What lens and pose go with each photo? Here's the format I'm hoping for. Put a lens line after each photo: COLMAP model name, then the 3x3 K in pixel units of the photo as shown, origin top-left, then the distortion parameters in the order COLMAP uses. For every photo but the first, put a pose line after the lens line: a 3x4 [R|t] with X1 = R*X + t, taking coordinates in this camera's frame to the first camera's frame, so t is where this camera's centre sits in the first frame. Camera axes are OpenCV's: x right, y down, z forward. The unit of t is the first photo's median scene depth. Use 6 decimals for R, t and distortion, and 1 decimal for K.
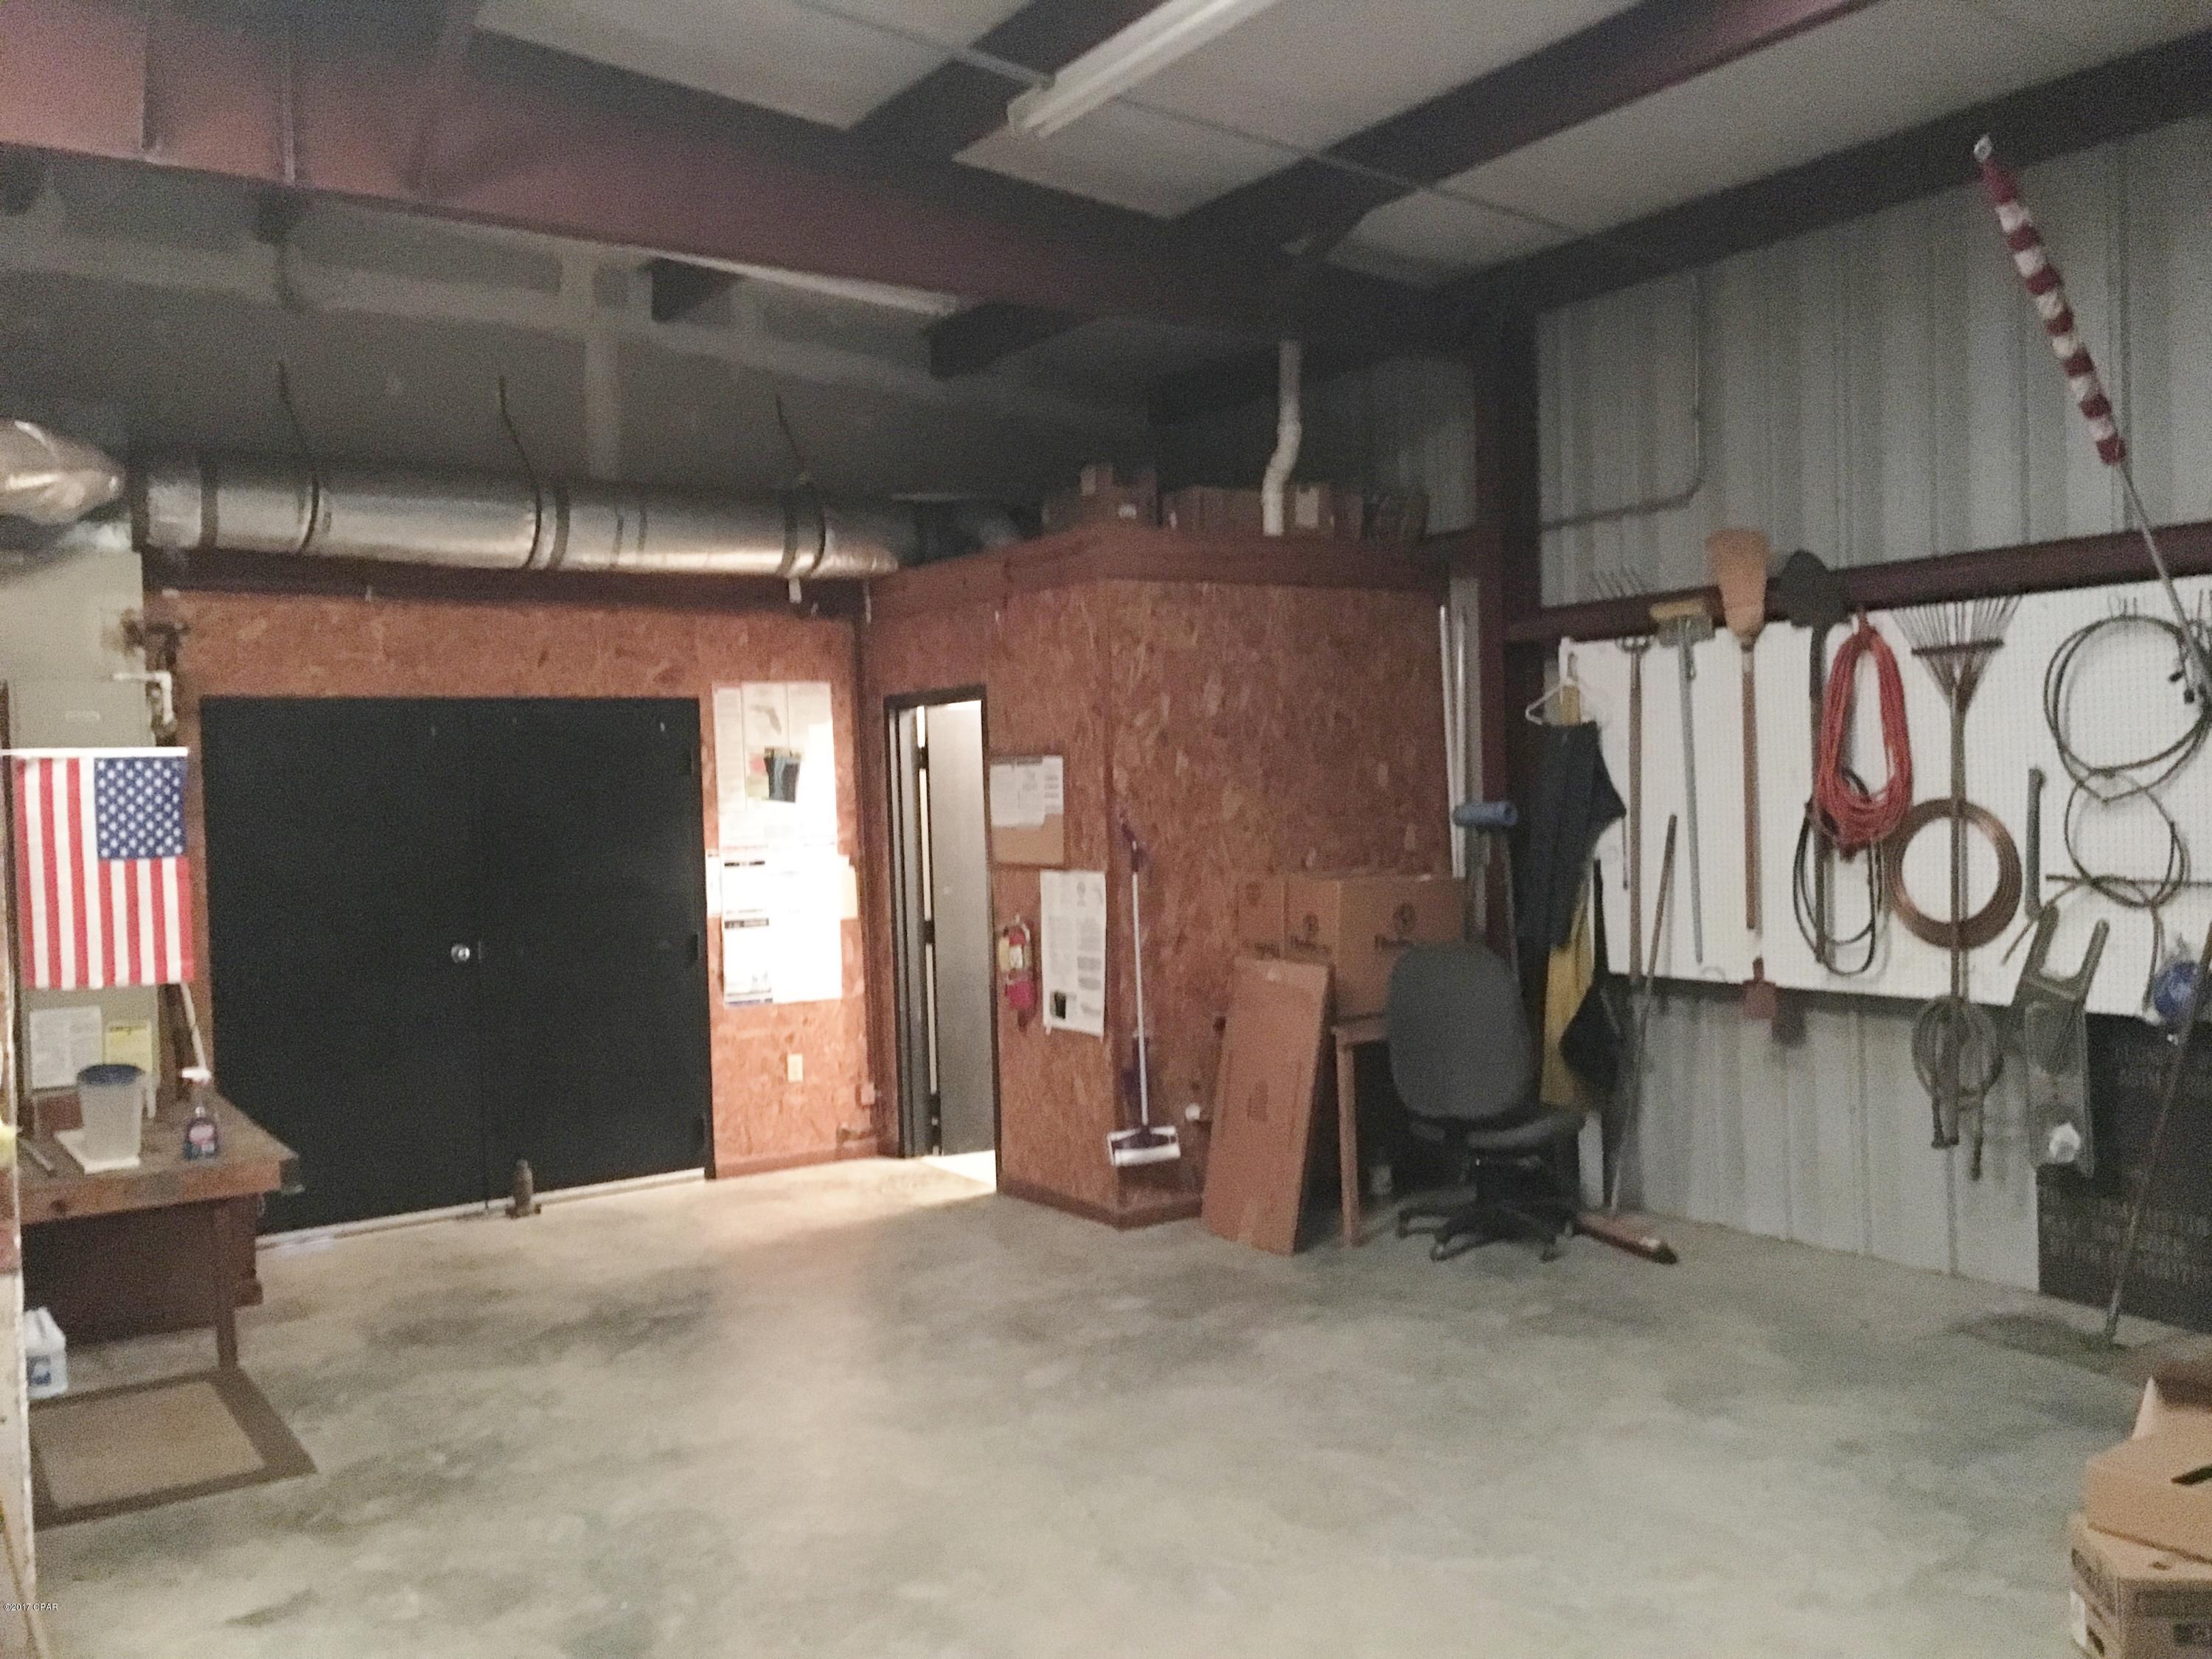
lens RADIAL K [[1870.9, 0, 1102.3], [0, 1870.9, 833.5], [0, 0, 1]] dist [0.083711, -0.120305]
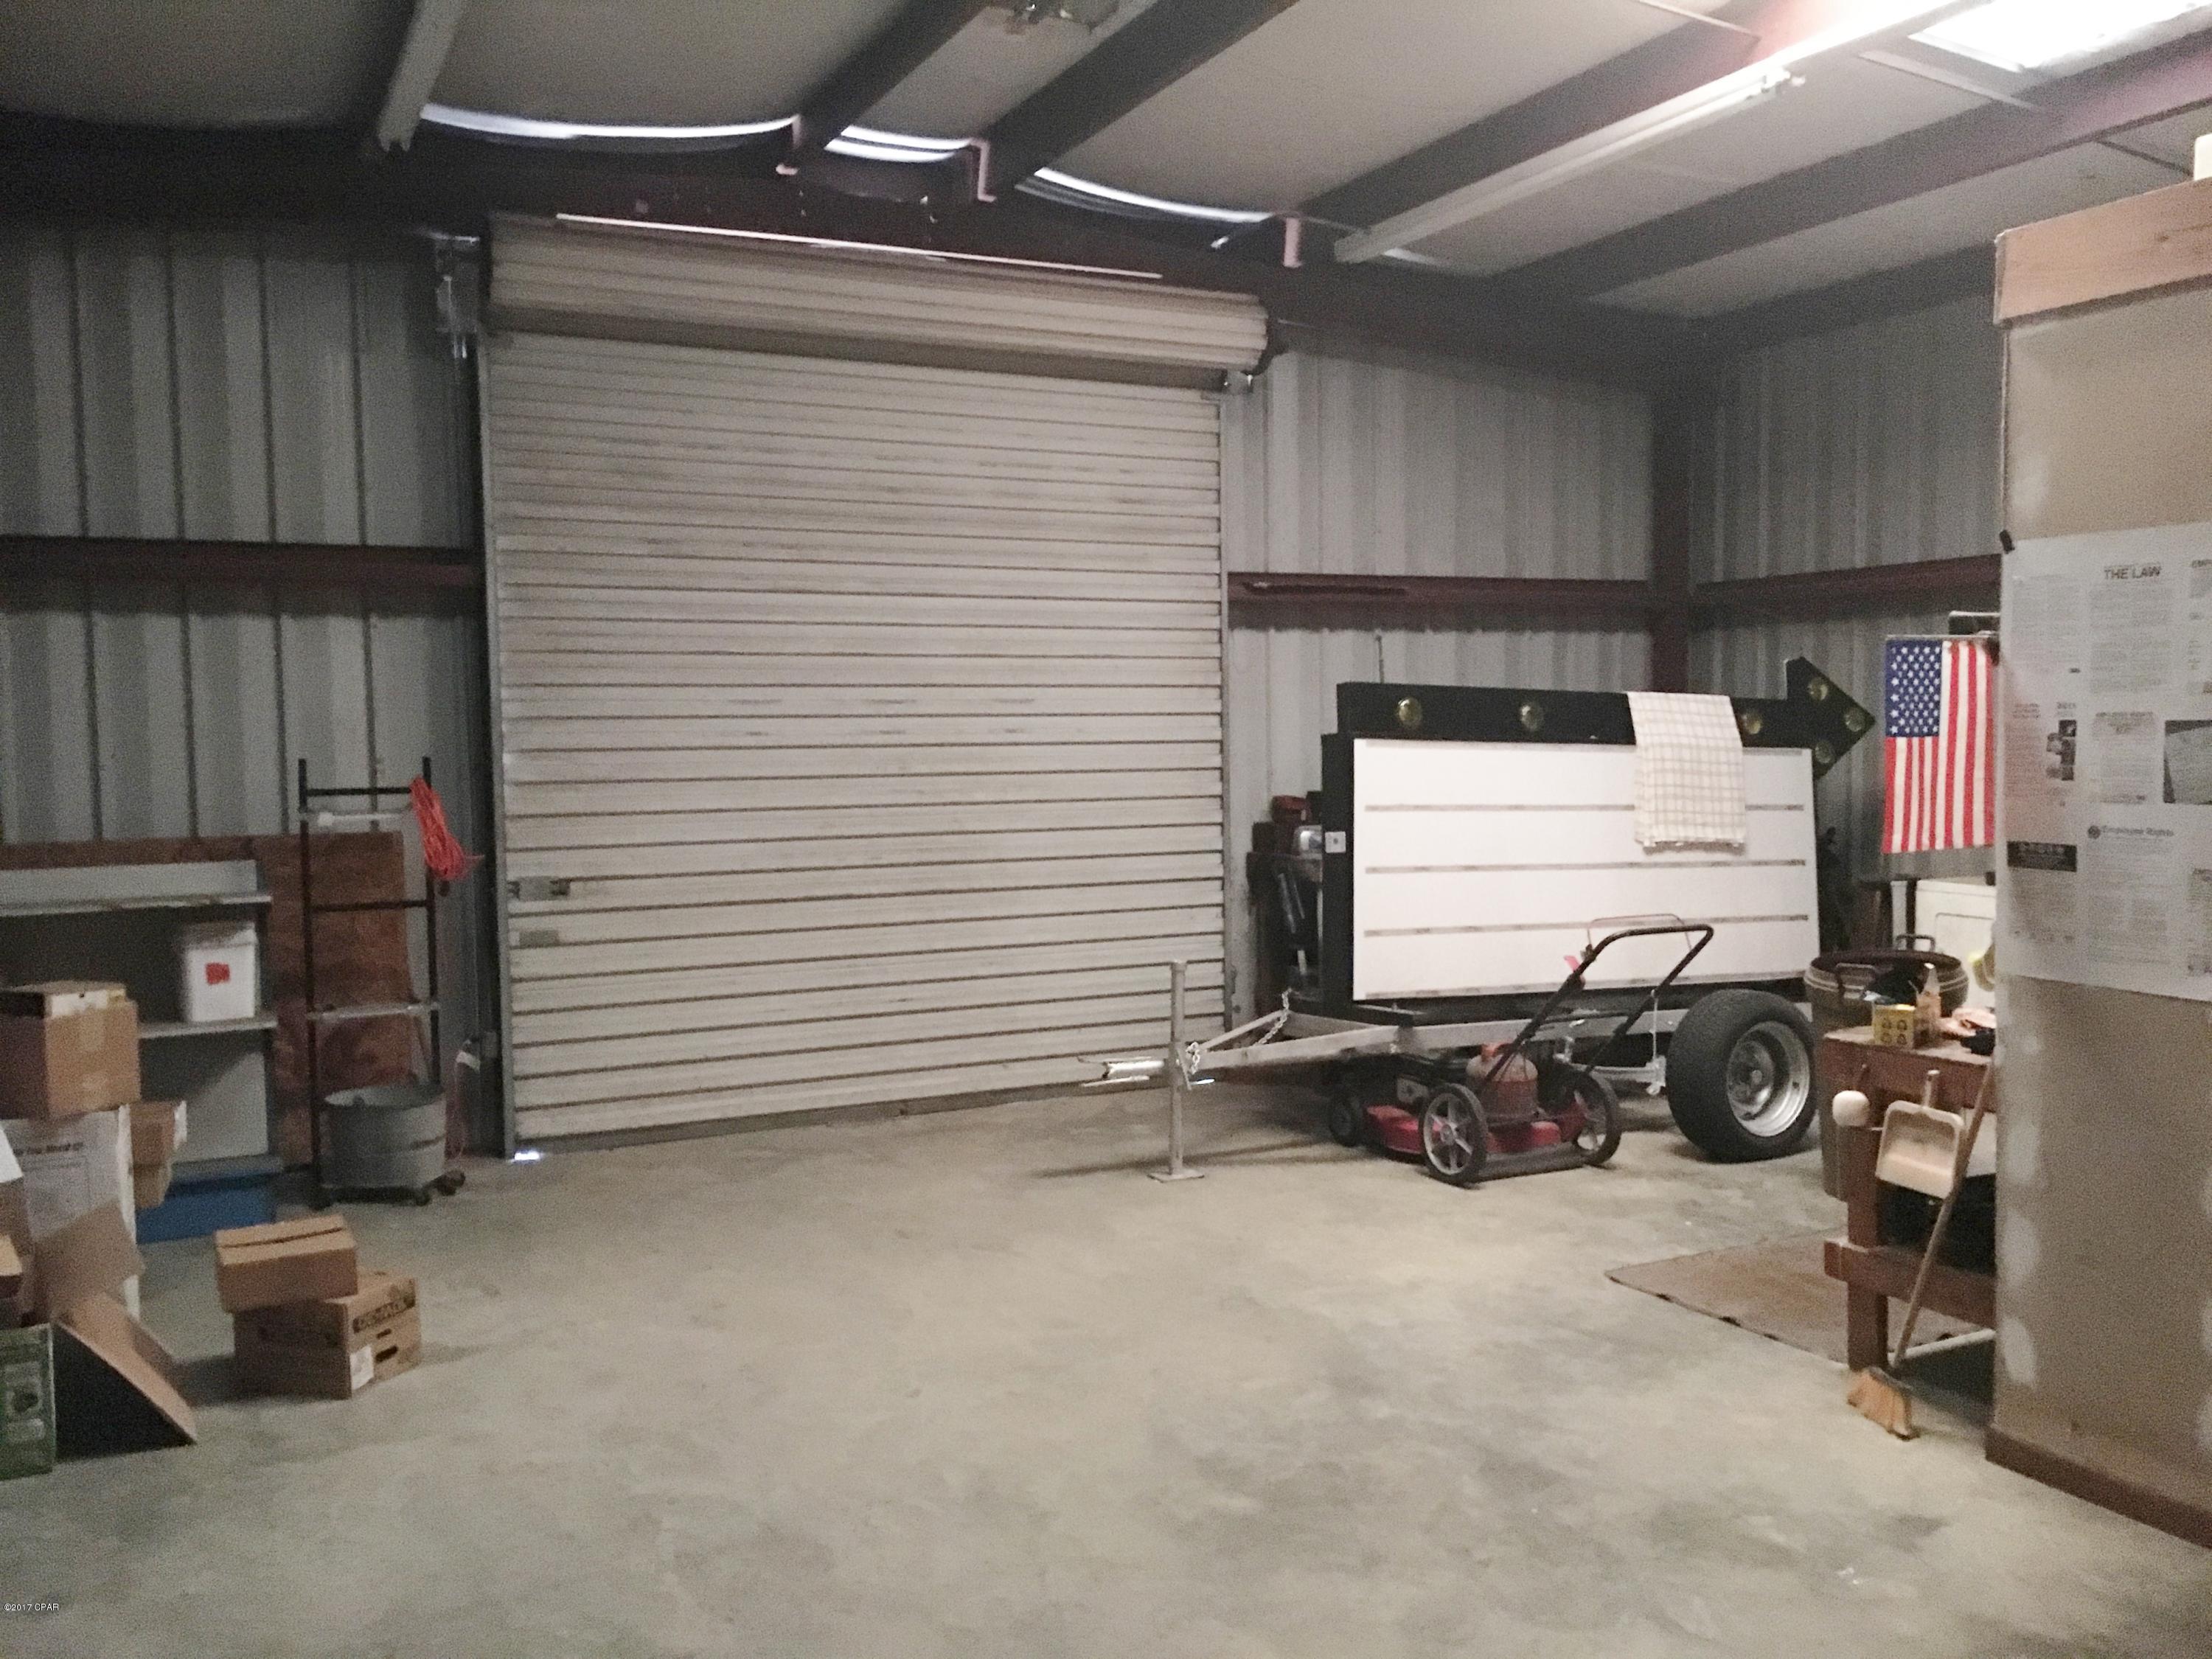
lens RADIAL K [[1870.9, 0, 1102.3], [0, 1870.9, 833.5], [0, 0, 1]] dist [0.083711, -0.120305]
pose [[-0.990535, 0.036716, 0.132255, -0.153829], [0.047108, 0.995970, 0.076323, -0.030105], [-0.128920, 0.081831, -0.988273, 1.774326]]
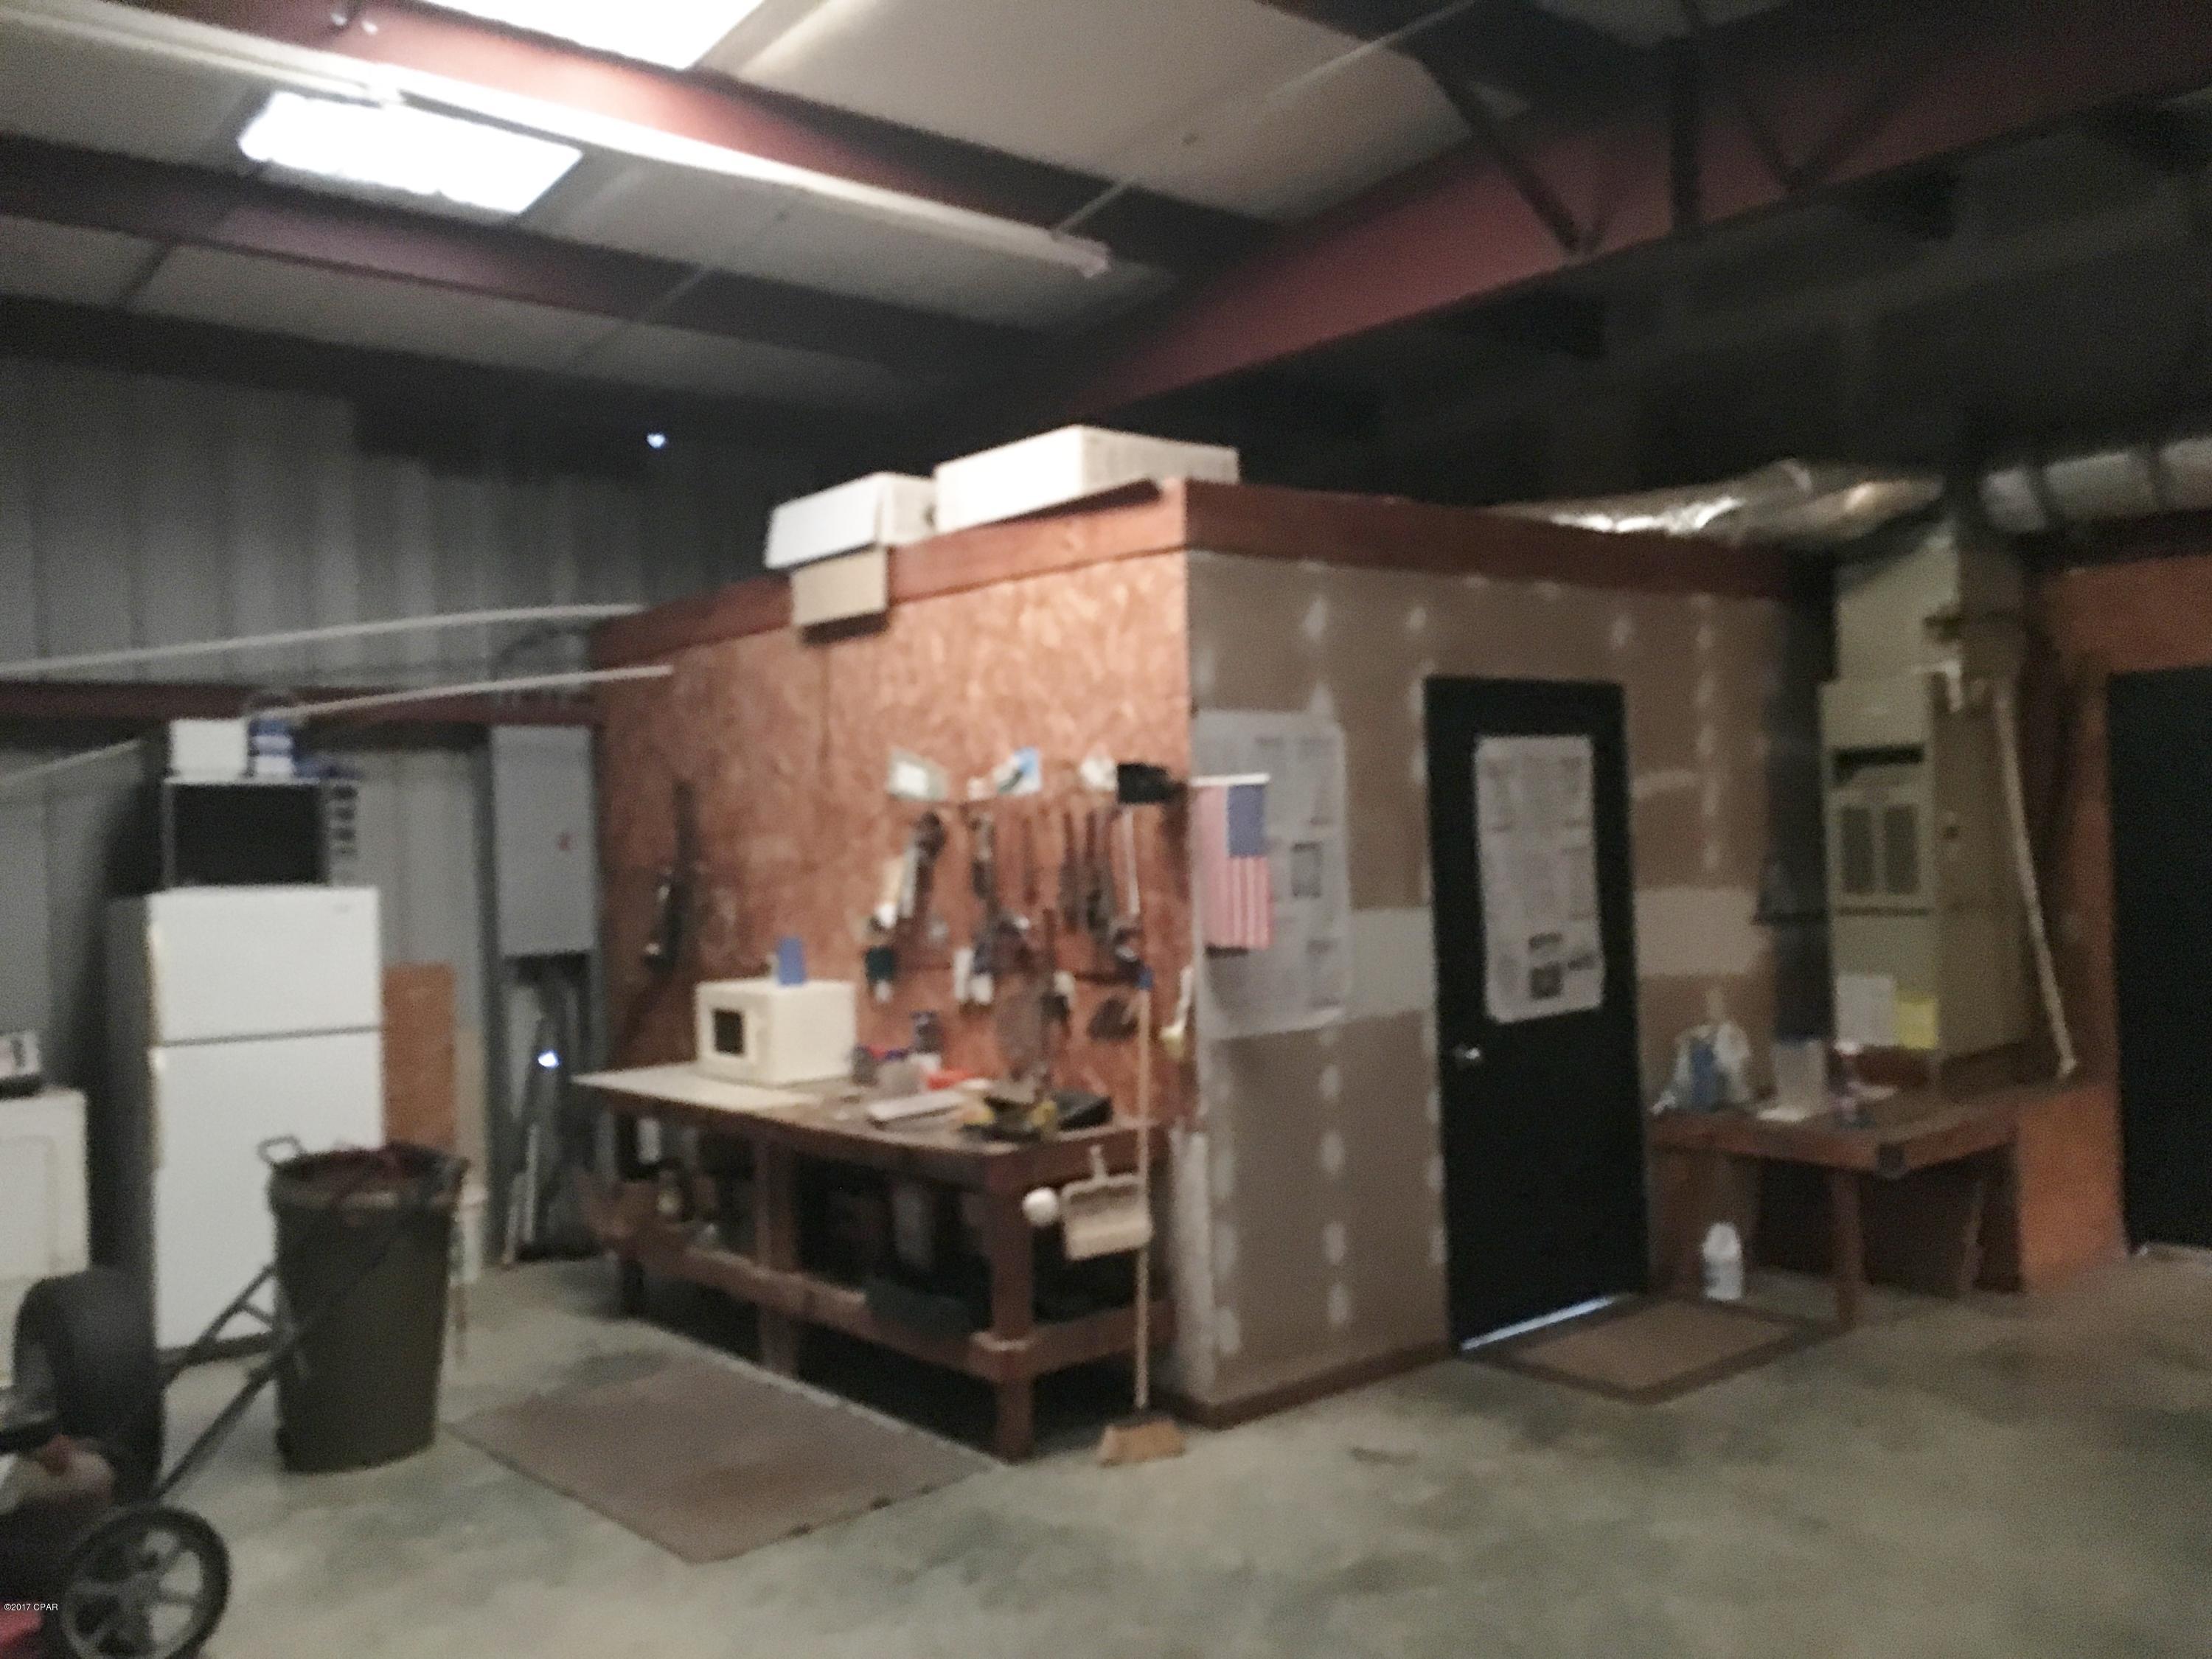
lens RADIAL K [[1865.5, 0, 1103.4], [0, 1865.5, 834.0], [0, 0, 1]] dist [0.082836, -0.110716]
pose [[0.112171, 0.028880, -0.993269, 0.692498], [0.009313, 0.999503, 0.030113, -0.037122], [0.993645, -0.012628, 0.111846, 0.616848]]
